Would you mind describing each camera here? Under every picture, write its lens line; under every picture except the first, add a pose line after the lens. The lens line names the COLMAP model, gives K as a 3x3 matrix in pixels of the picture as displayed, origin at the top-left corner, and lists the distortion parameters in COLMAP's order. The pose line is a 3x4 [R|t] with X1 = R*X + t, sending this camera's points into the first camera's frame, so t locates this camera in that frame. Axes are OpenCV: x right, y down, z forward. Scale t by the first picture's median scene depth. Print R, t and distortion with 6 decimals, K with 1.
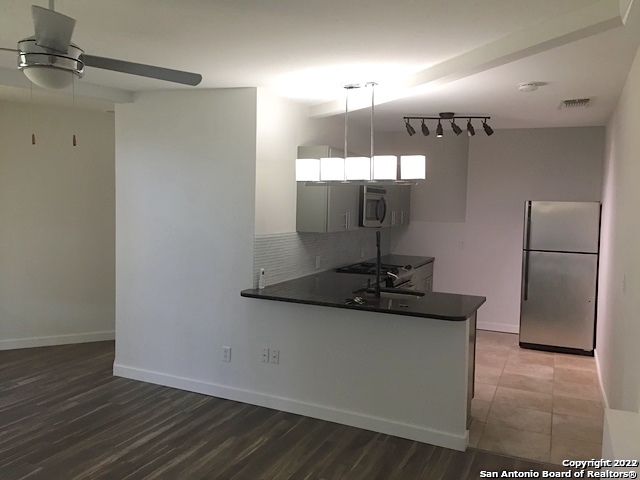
lens RADIAL K [[541.4, 0, 318.3], [0, 541.4, 237.4], [0, 0, 1]] dist [0.079731, -0.110491]
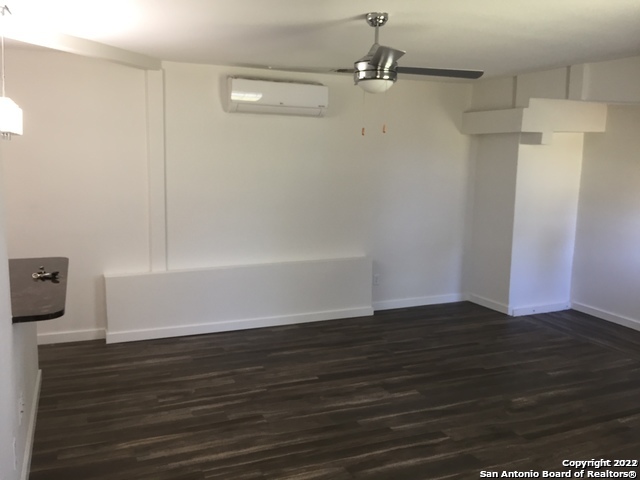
lens RADIAL K [[541.4, 0, 317.0], [0, 541.4, 239.2], [0, 0, 1]] dist [0.079731, -0.110491]
pose [[-0.745002, -0.126591, 0.654940, -0.742966], [0.001154, 0.981582, 0.191039, -0.098017], [-0.667061, 0.143081, -0.731134, 1.207833]]
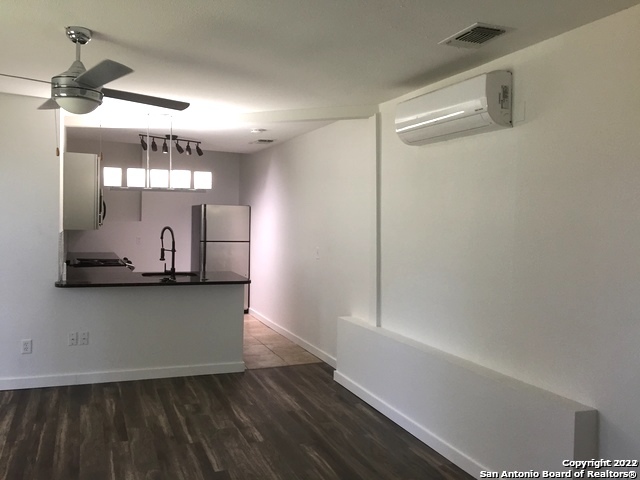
lens RADIAL K [[541.4, 0, 320.6], [0, 541.4, 239.1], [0, 0, 1]] dist [0.079731, -0.110491]
pose [[0.677446, -0.033544, 0.734808, -0.579649], [0.032138, 0.999355, 0.015992, 0.008392], [-0.734870, 0.012782, 0.678087, -0.147210]]
